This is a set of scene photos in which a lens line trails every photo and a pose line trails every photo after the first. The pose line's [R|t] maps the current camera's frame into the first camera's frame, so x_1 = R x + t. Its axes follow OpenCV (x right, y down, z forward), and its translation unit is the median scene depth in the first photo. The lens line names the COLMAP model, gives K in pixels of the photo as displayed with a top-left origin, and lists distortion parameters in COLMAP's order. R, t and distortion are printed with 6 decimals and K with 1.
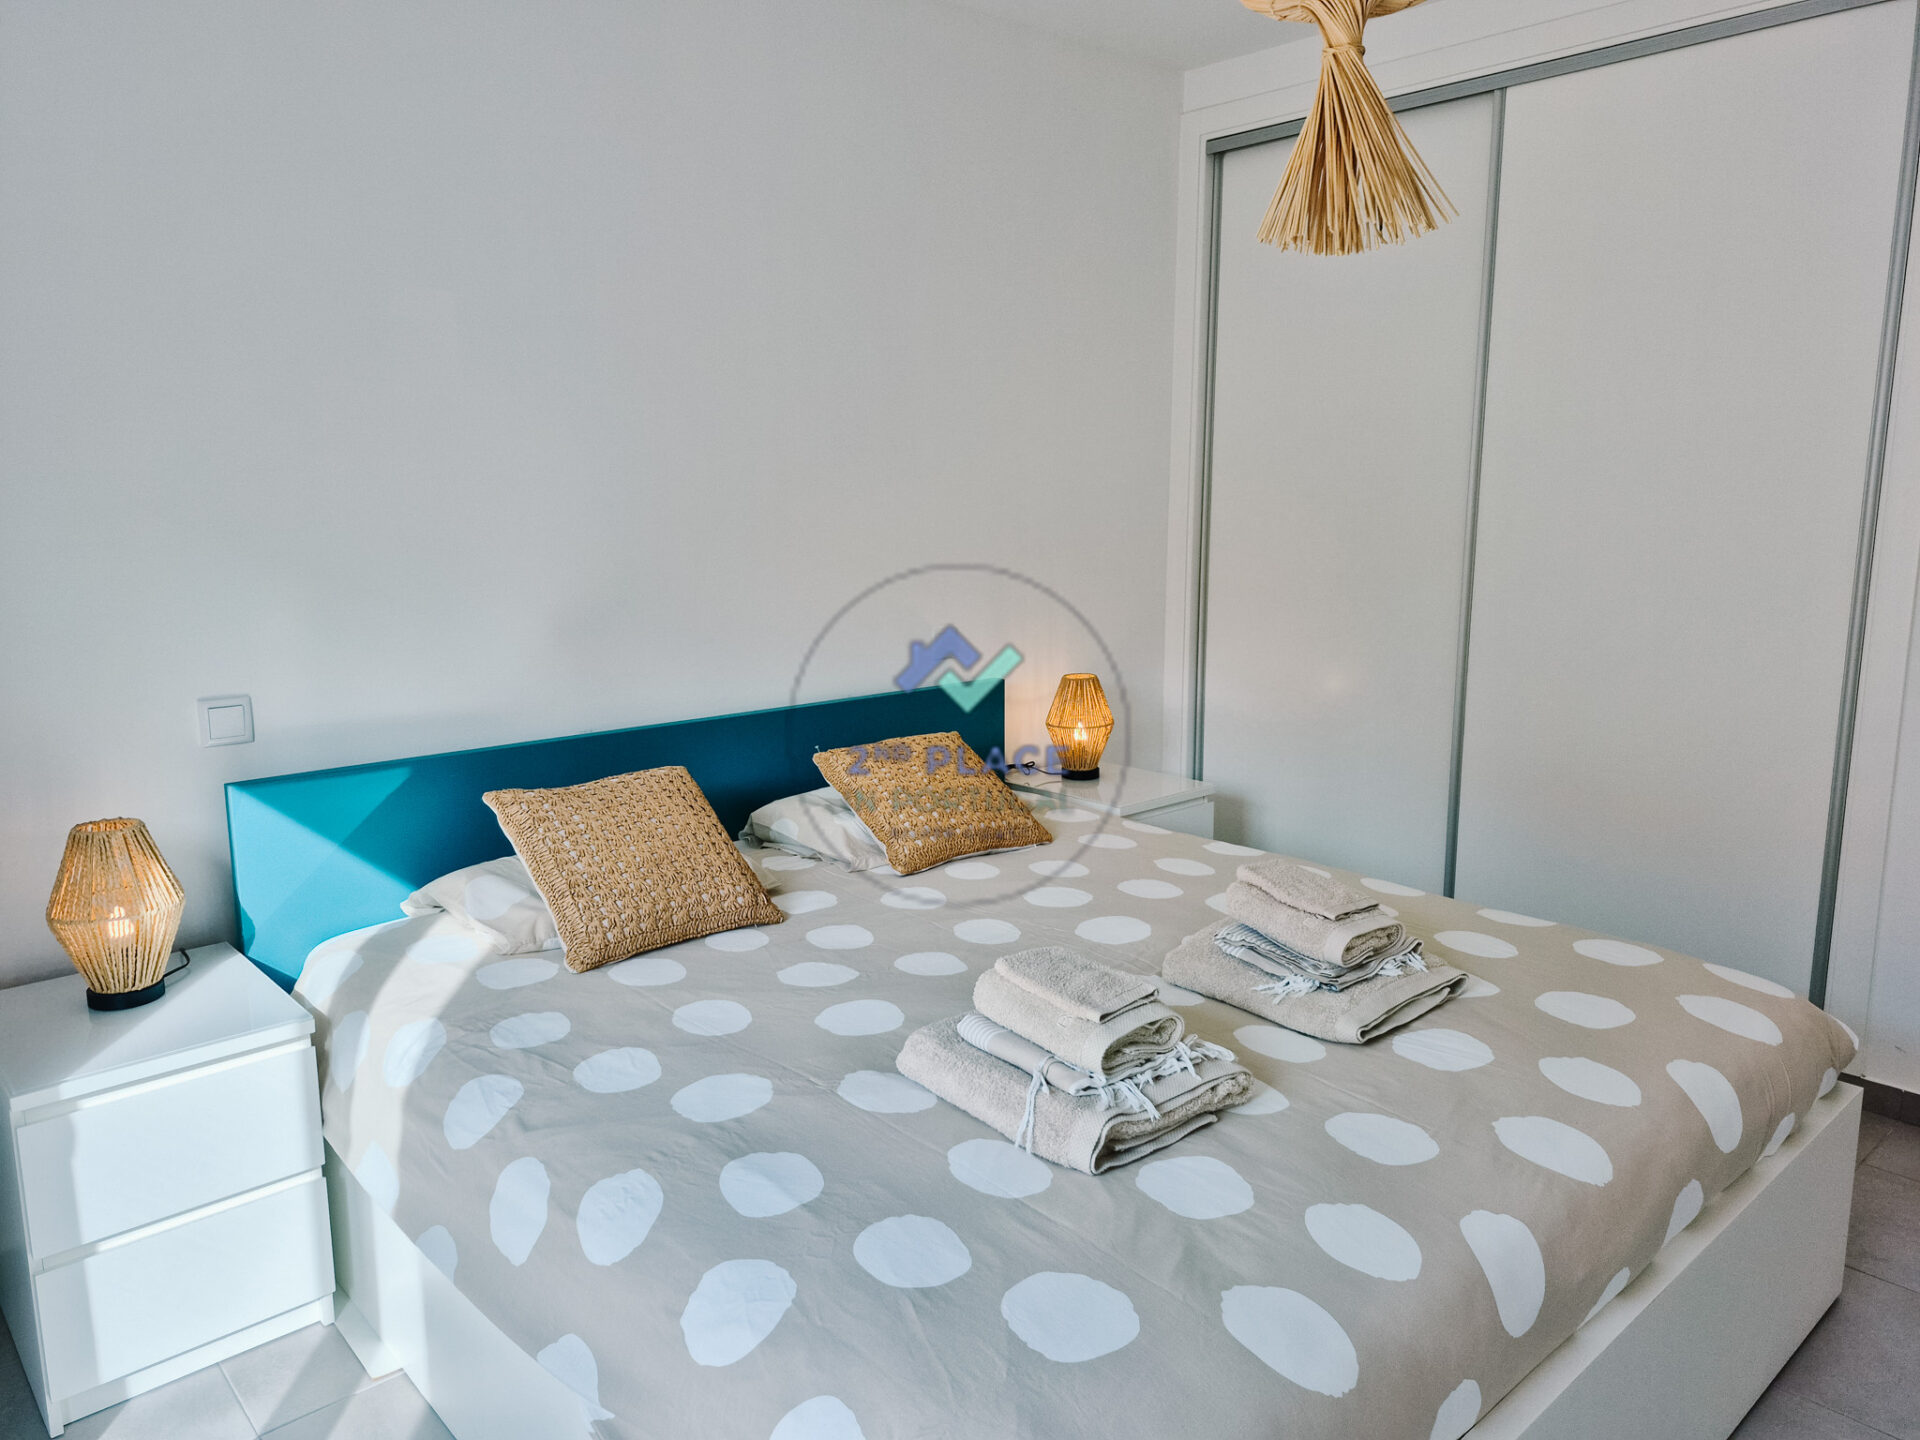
lens RADIAL K [[1327.5, 0, 953.8], [0, 1327.5, 702.1], [0, 0, 1]] dist [0.043943, -0.045394]
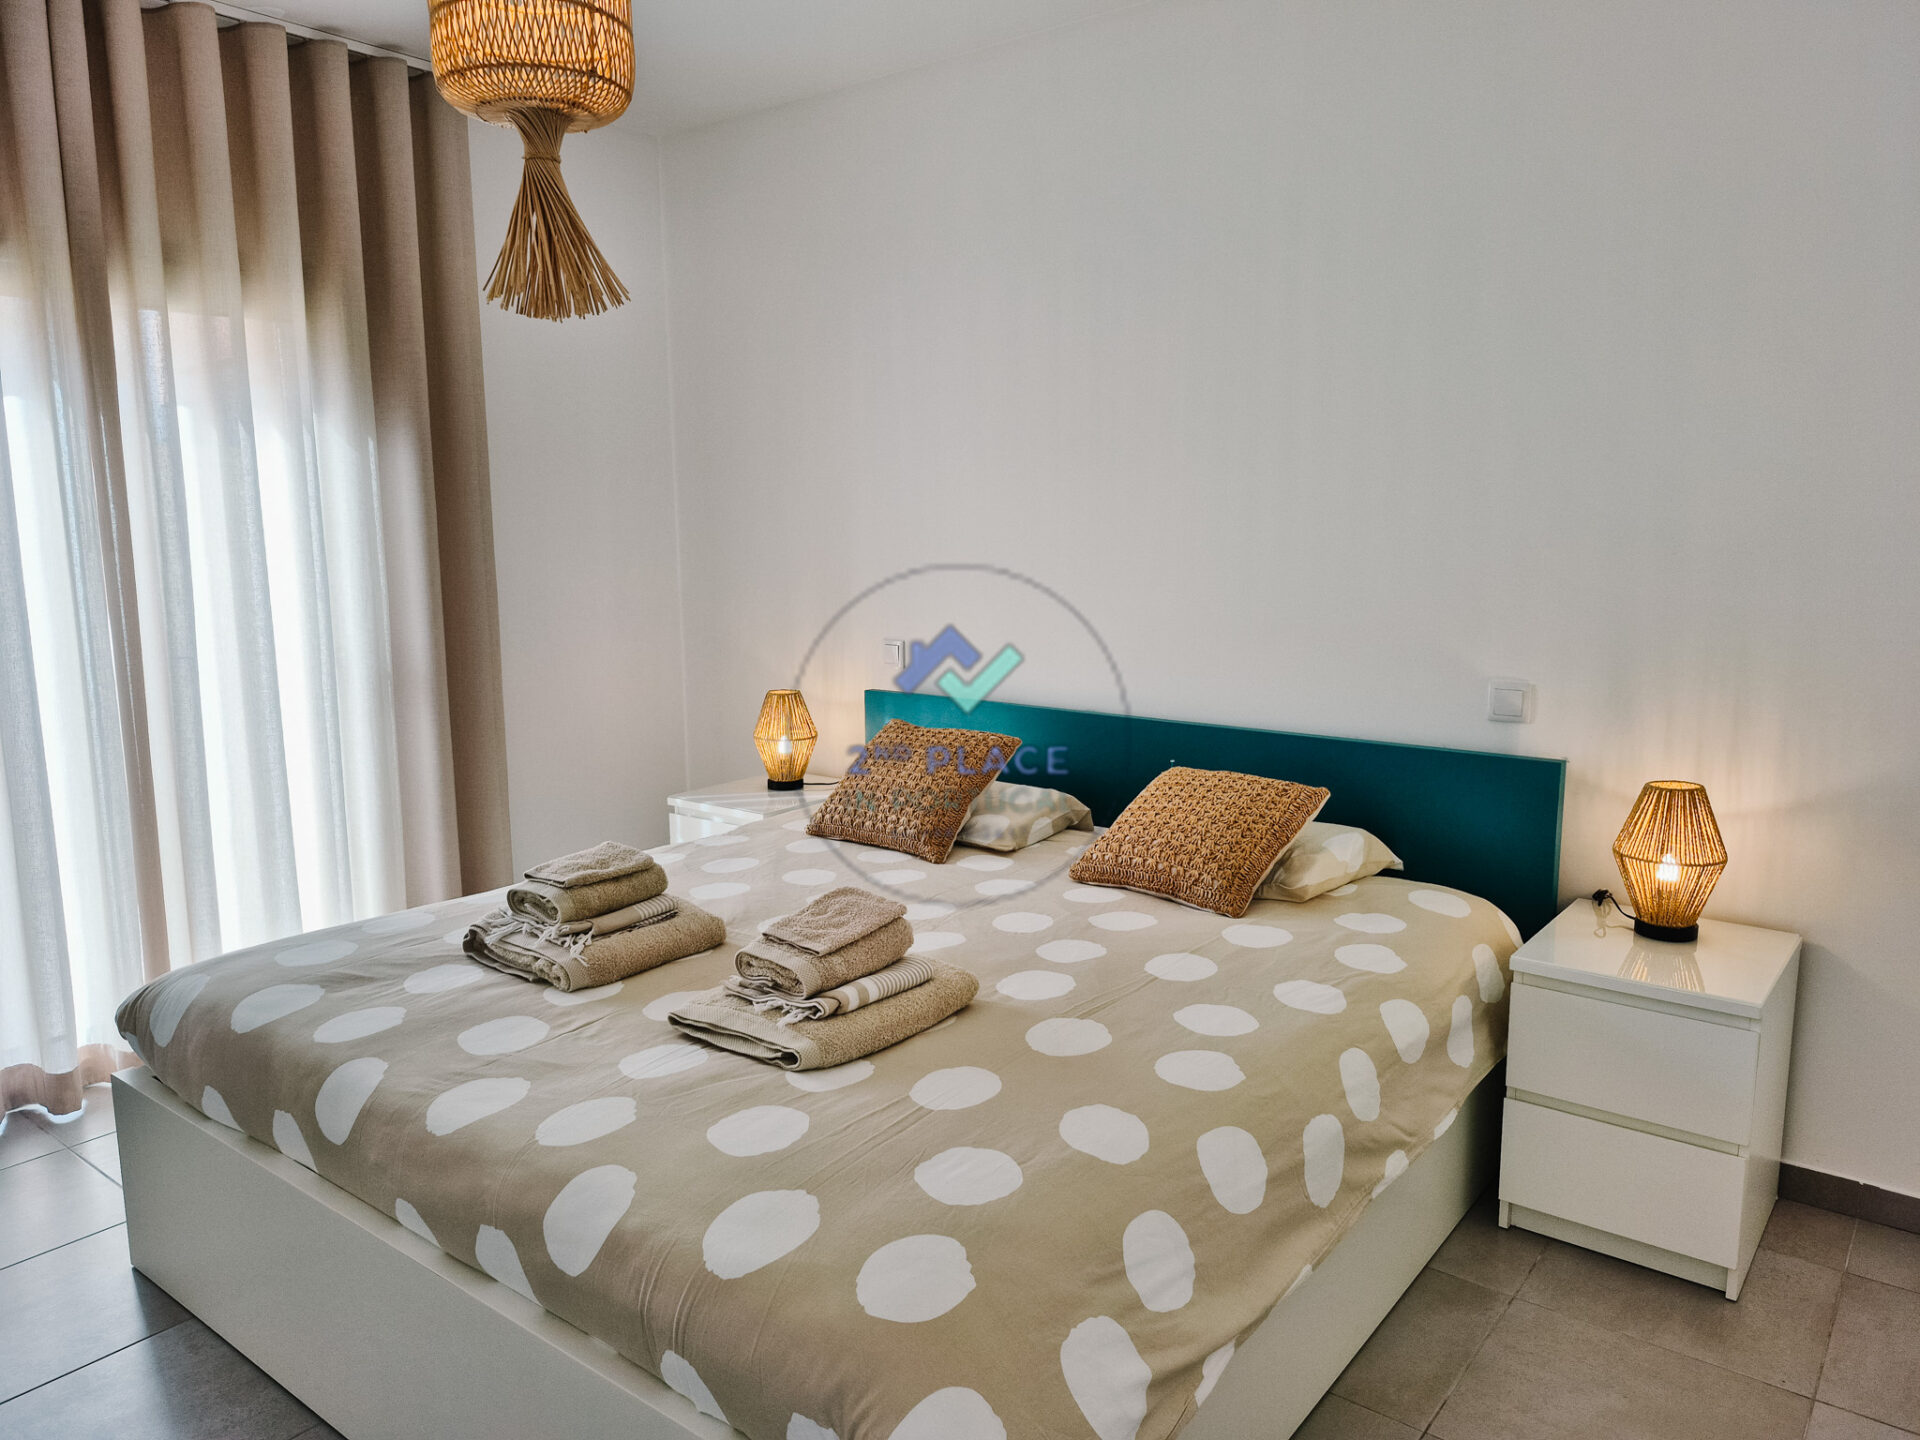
lens RADIAL K [[1302.8, 0, 960.0], [0, 1302.8, 720.0], [0, 0, 1]] dist [0.084397, -0.114866]
pose [[0.144948, 0.150086, -0.977990, 1.106277], [-0.151017, 0.980203, 0.128044, -0.130918], [0.977847, 0.129133, 0.164744, 0.859308]]
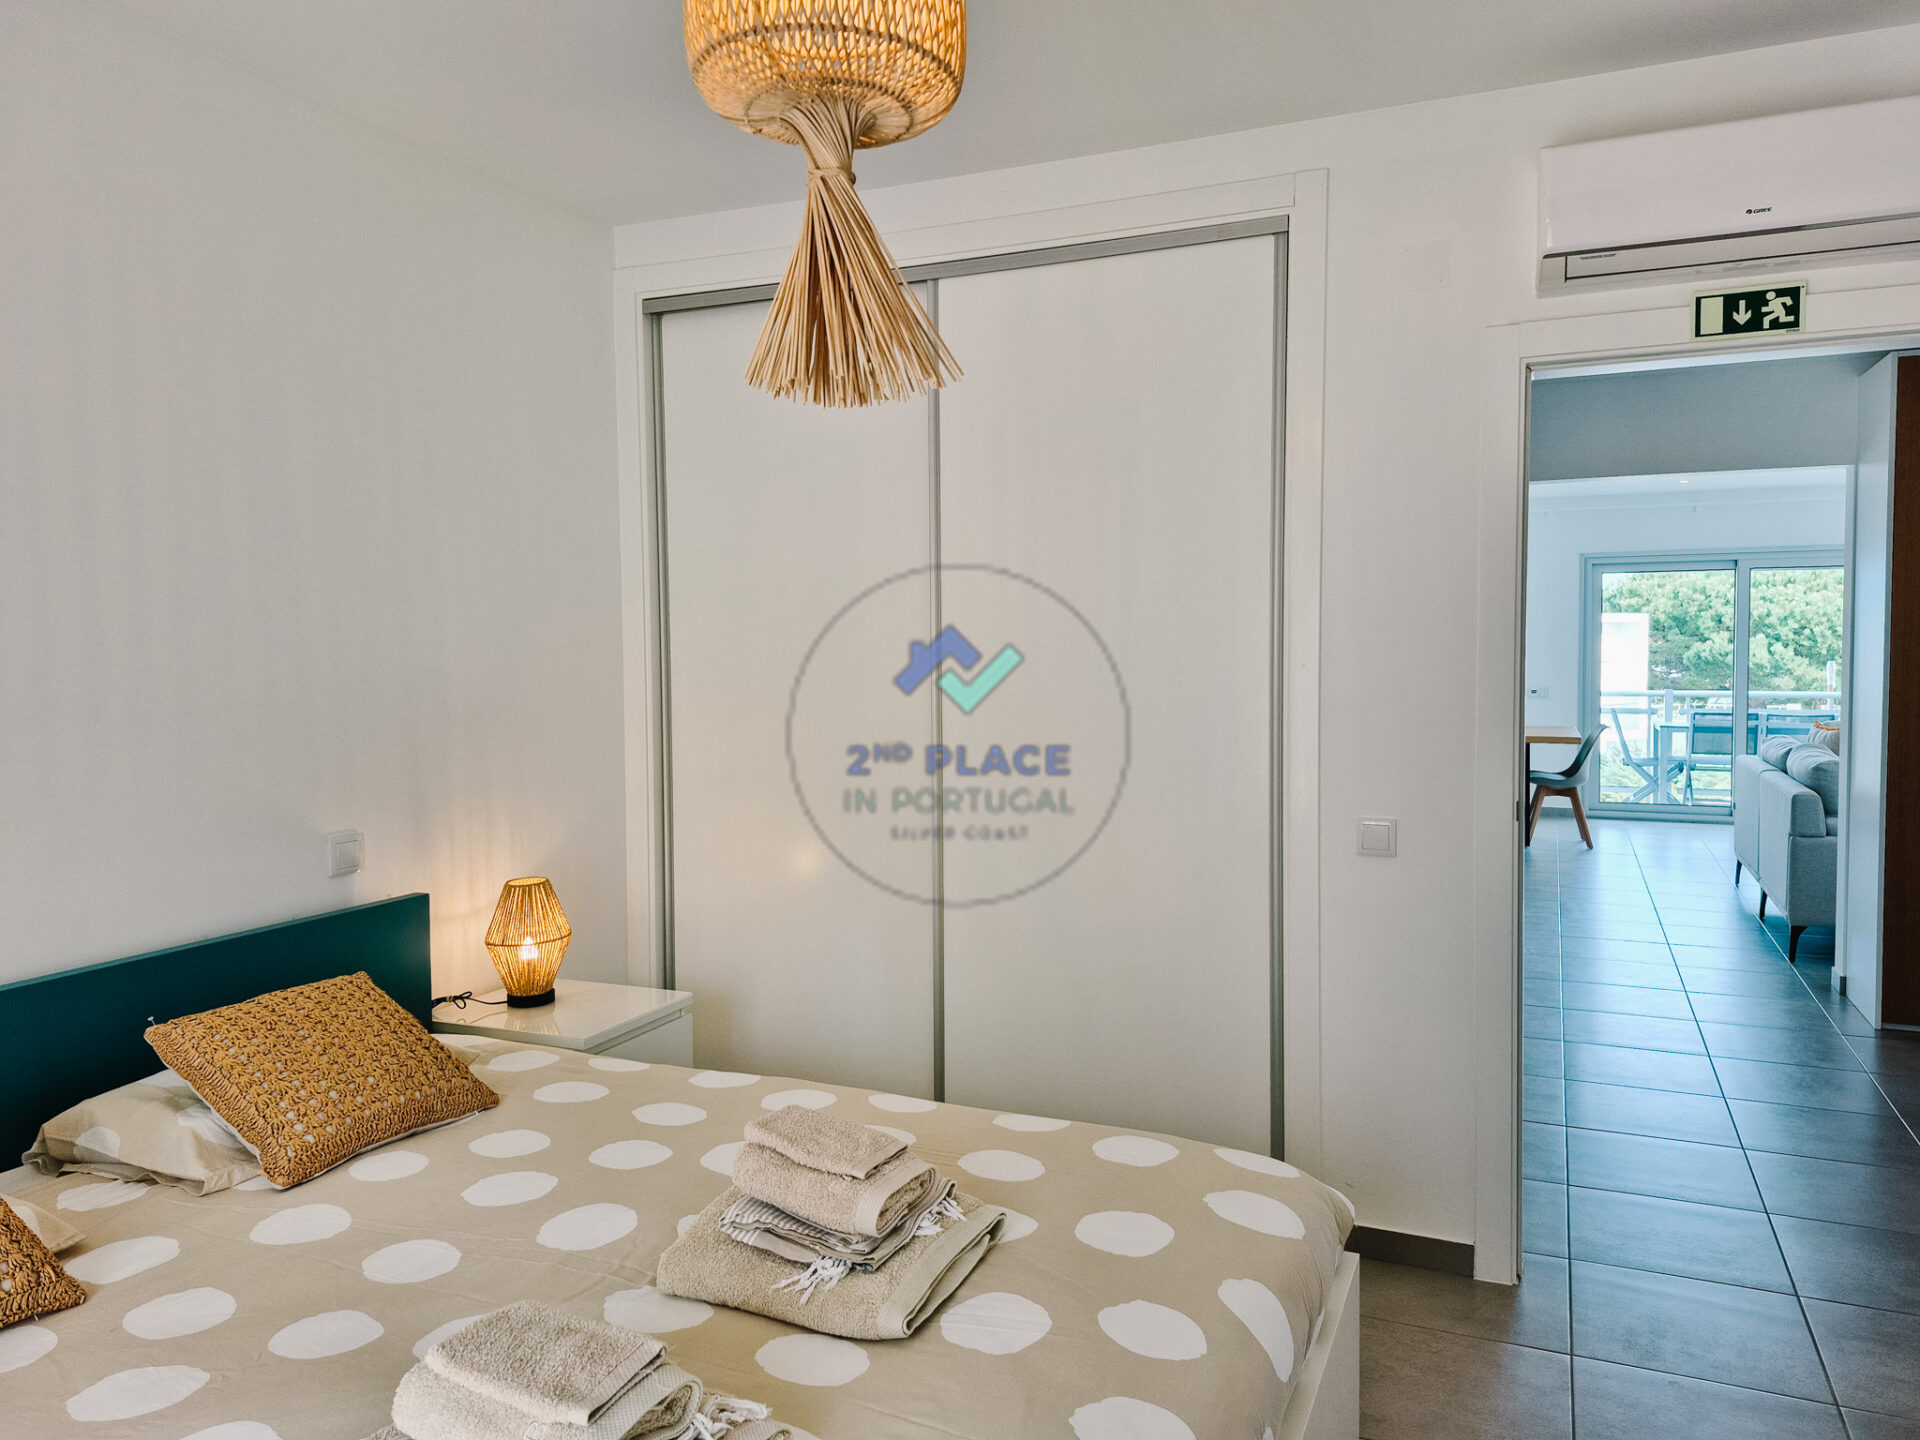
lens RADIAL K [[1327.5, 0, 953.8], [0, 1327.5, 702.1], [0, 0, 1]] dist [0.043943, -0.045394]
pose [[0.914617, -0.015229, 0.404034, 0.004676], [0.064255, 0.992066, -0.108062, -0.036236], [-0.399183, 0.124796, 0.908339, 0.175381]]
